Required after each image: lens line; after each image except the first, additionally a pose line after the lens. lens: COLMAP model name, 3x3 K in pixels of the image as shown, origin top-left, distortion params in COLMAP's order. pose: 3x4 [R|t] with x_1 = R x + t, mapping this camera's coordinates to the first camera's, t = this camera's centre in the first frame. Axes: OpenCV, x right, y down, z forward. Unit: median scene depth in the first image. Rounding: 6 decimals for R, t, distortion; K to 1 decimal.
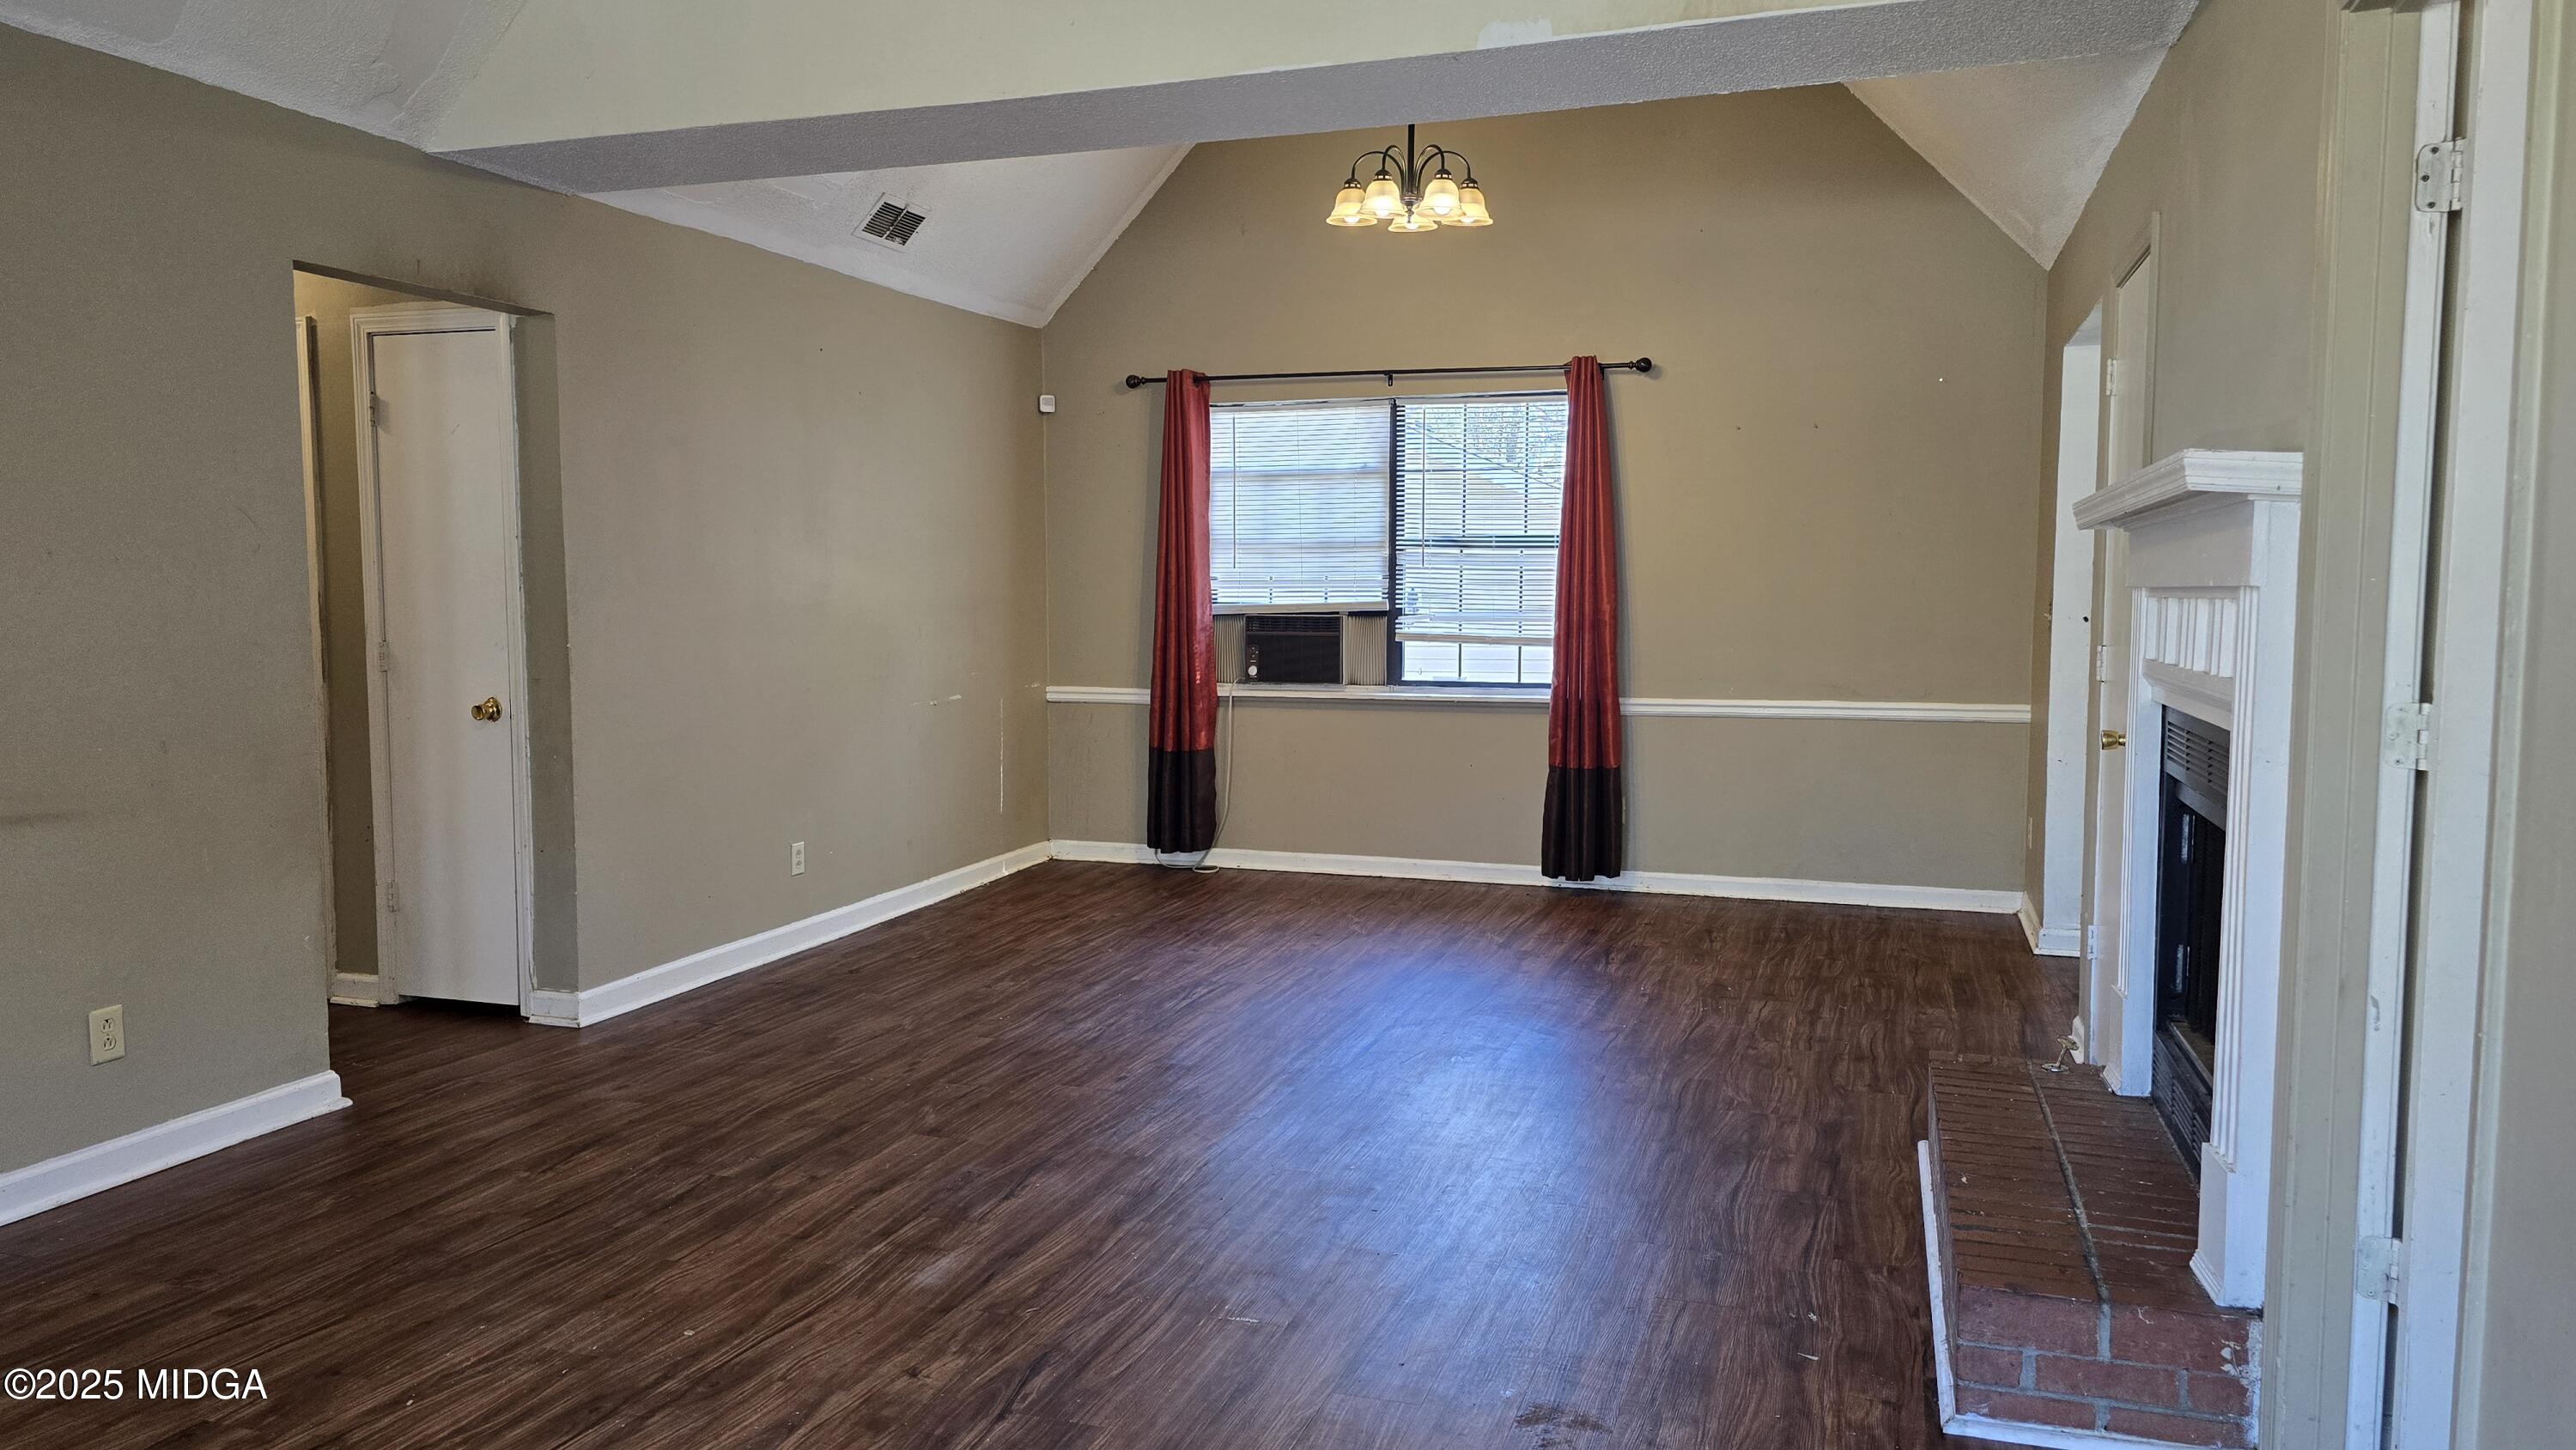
lens RADIAL K [[1721.1, 0, 1286.2], [0, 1721.1, 712.5], [0, 0, 1]] dist [0.042734, -0.053387]
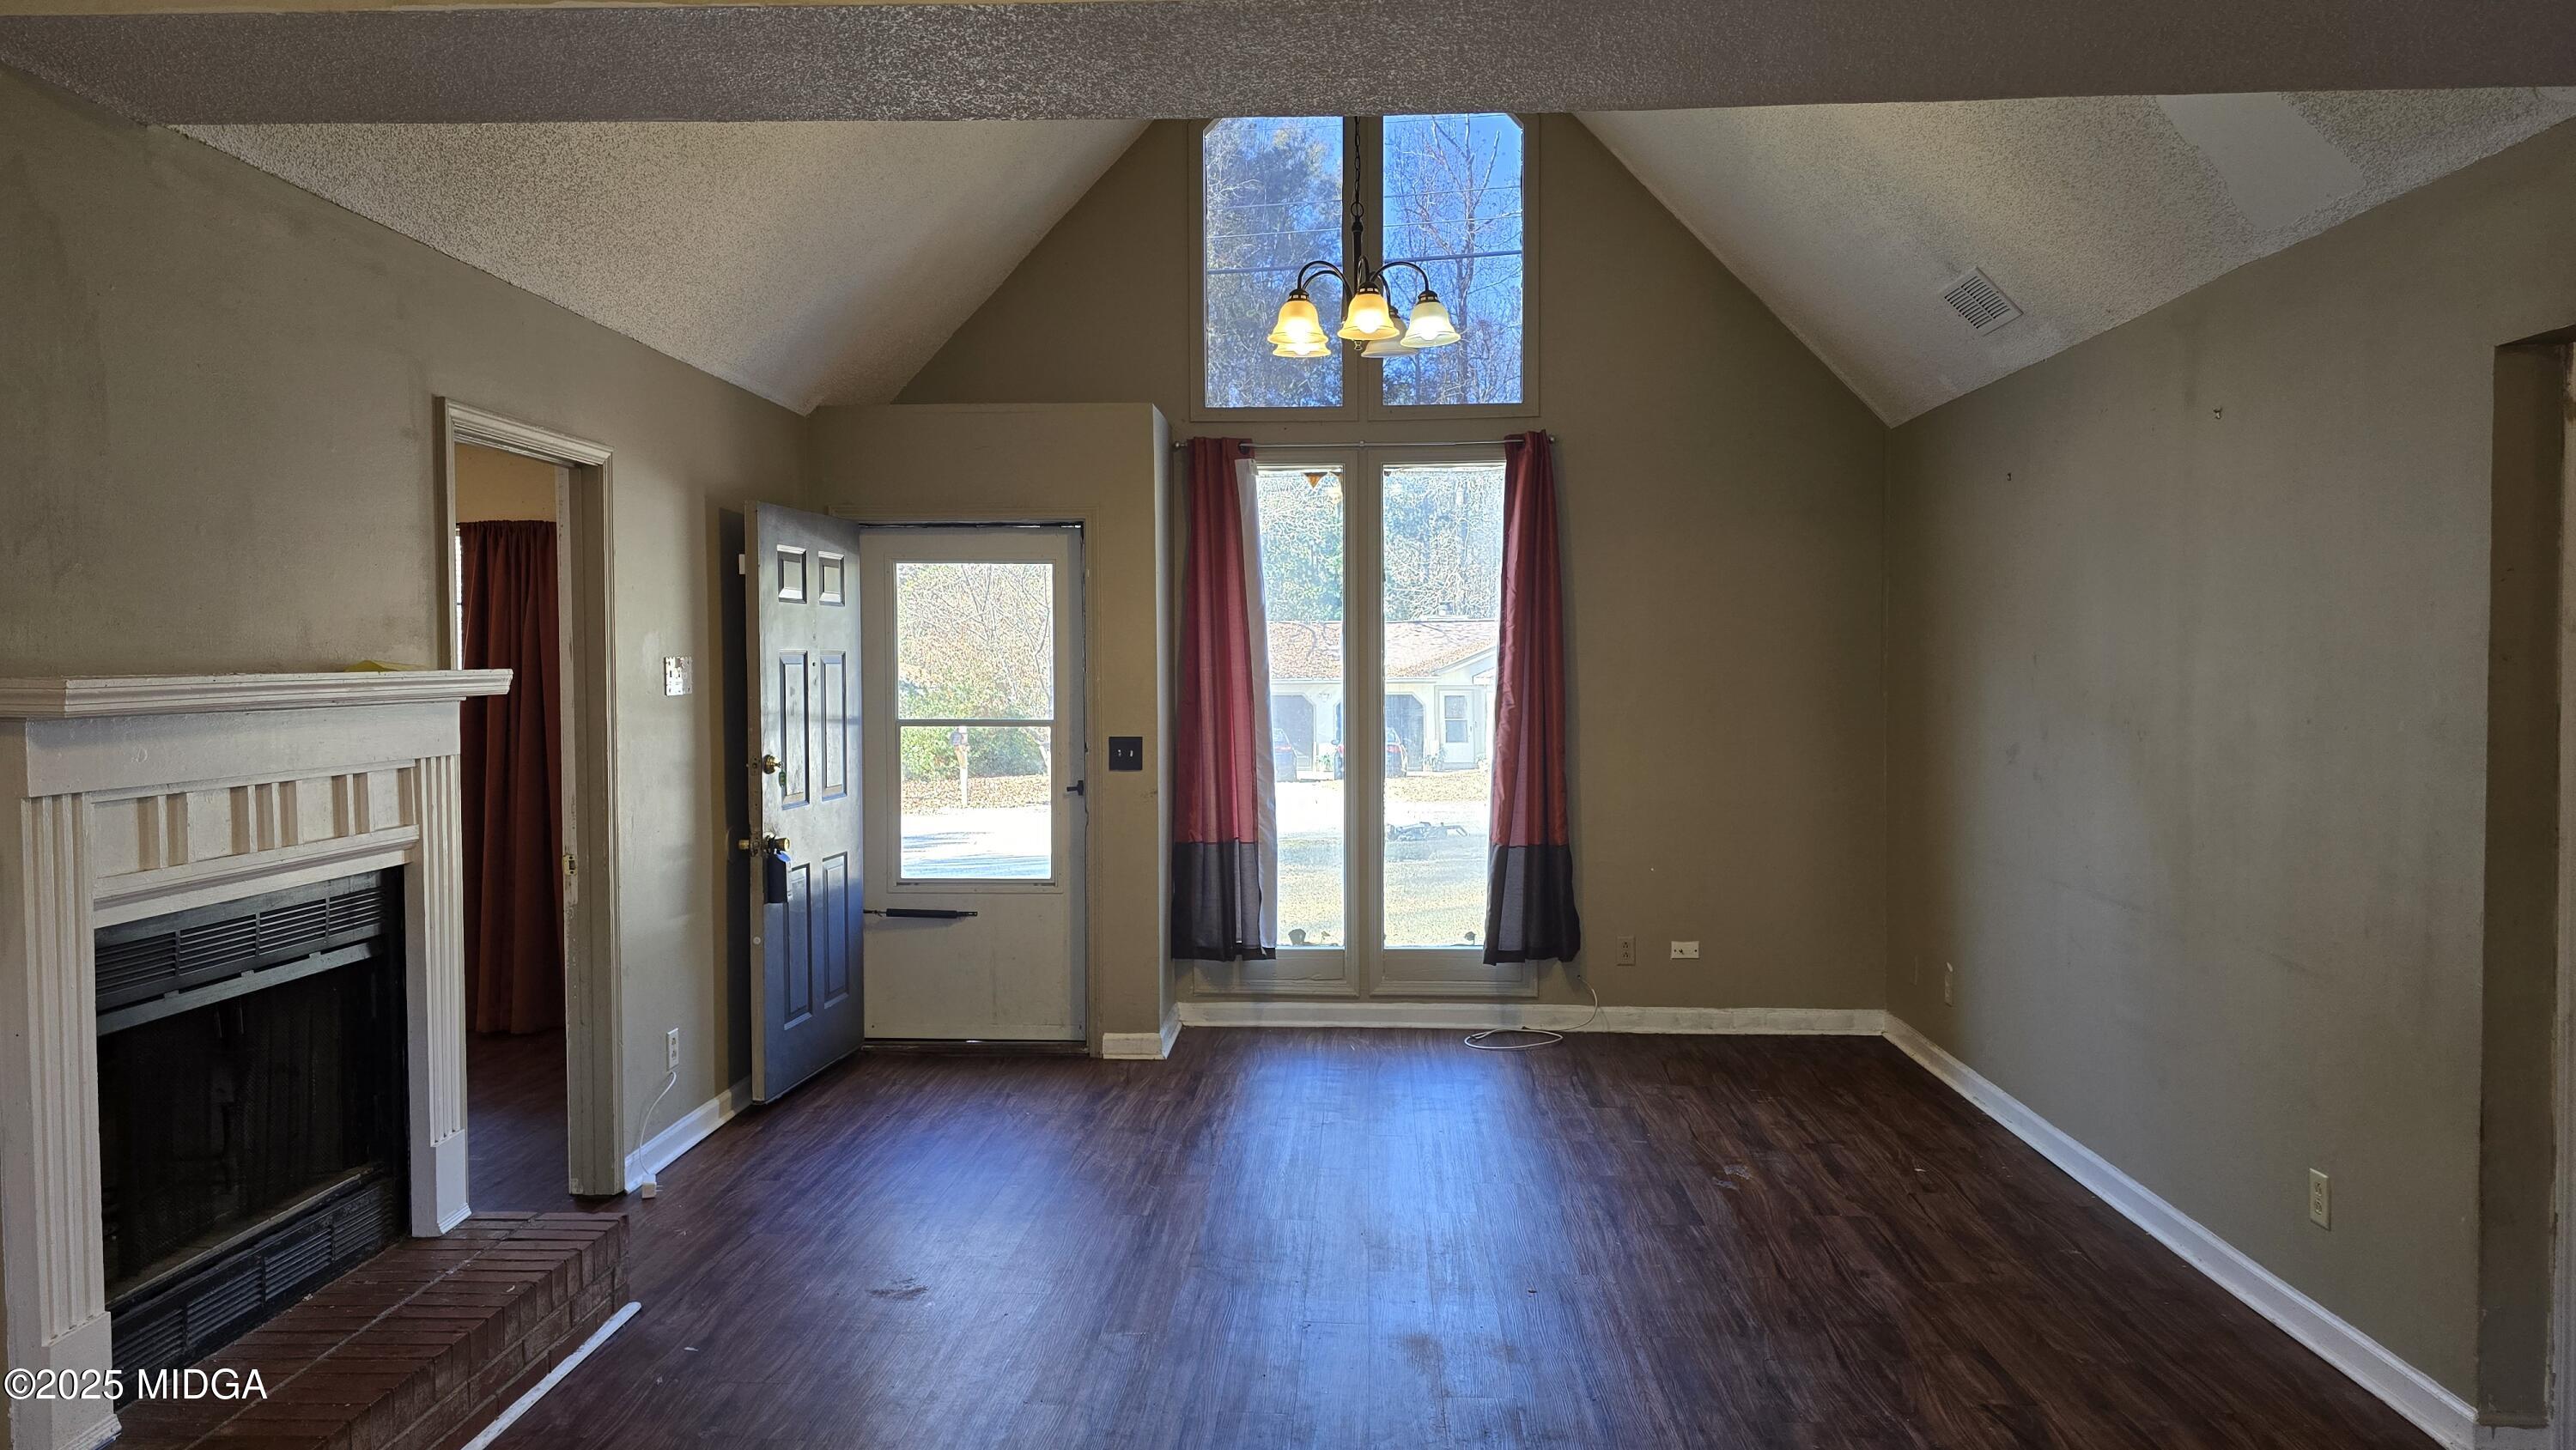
lens RADIAL K [[1721.1, 0, 1286.2], [0, 1721.1, 712.5], [0, 0, 1]] dist [0.042734, -0.053387]
pose [[-0.960219, 0.007692, -0.279144, 0.093179], [-0.017655, 0.995948, 0.088177, -0.091288], [0.278691, 0.089597, -0.956192, 0.932820]]
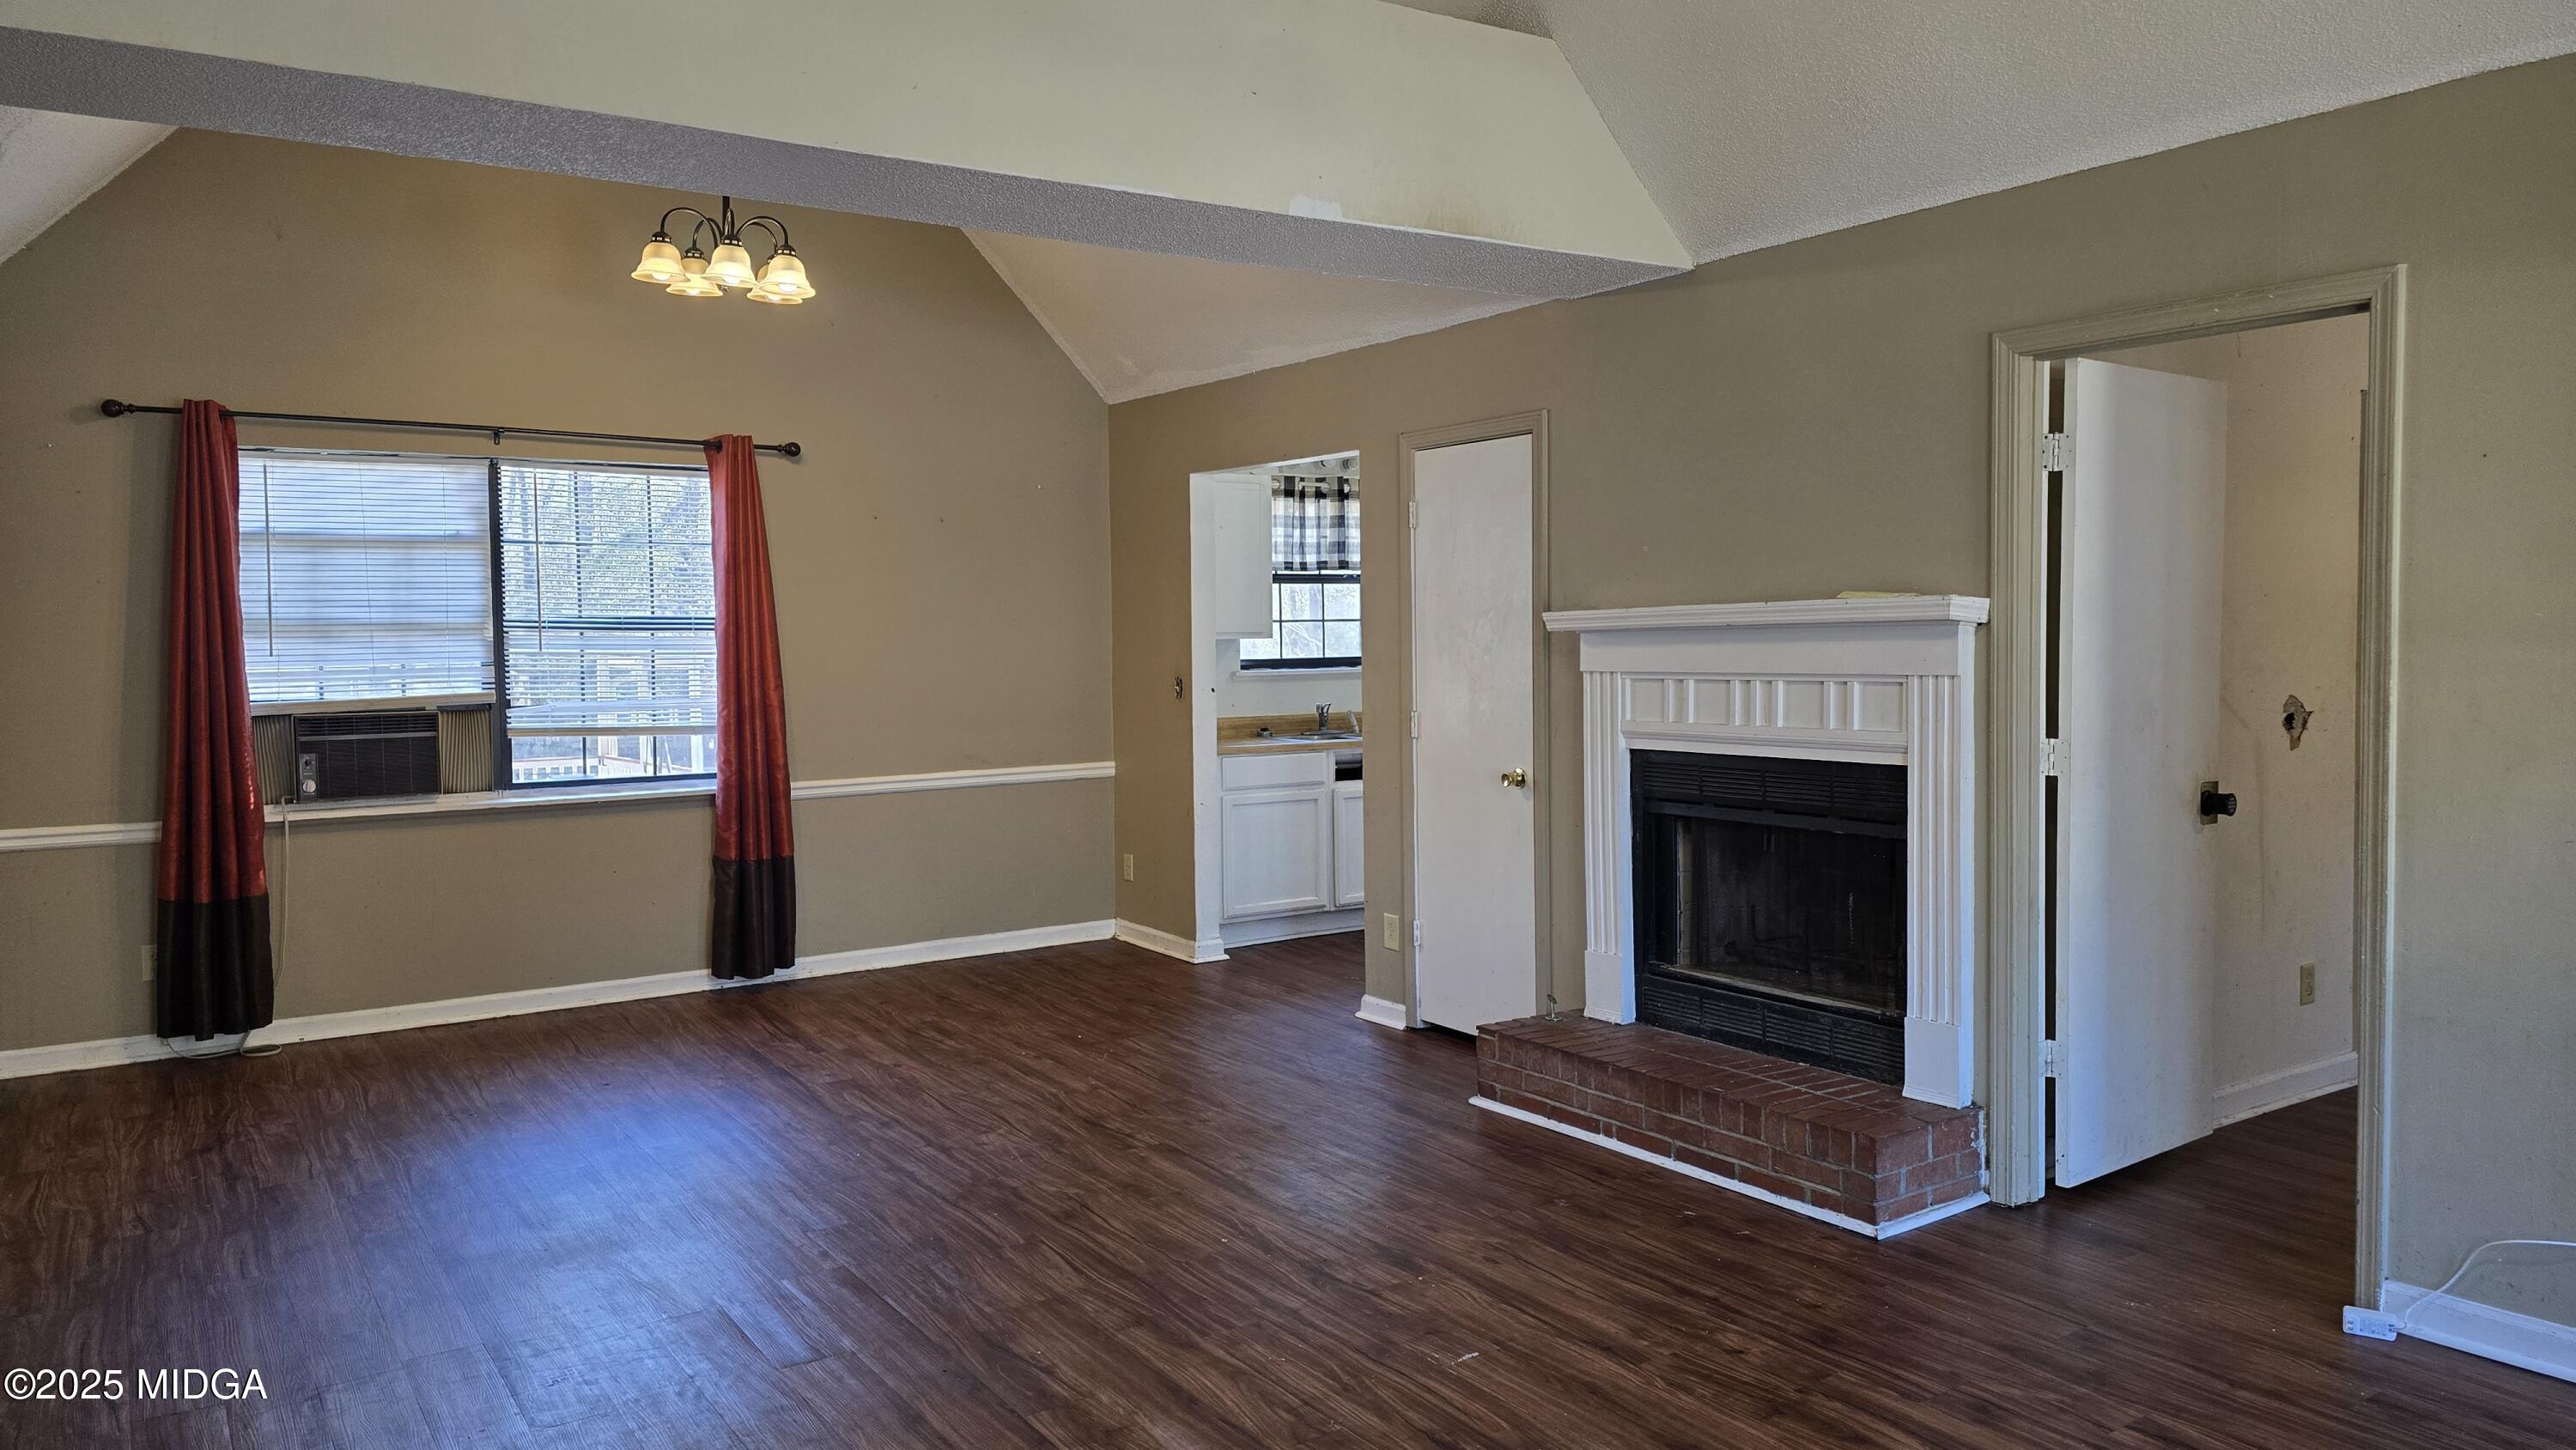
lens RADIAL K [[1736.9, 0, 1284.3], [0, 1736.9, 658.2], [0, 0, 1]] dist [0.064386, -0.052957]
pose [[0.610099, -0.017362, 0.792135, -0.409502], [0.070224, 0.997010, -0.032234, -0.026728], [-0.789207, 0.075293, 0.609495, 0.160031]]
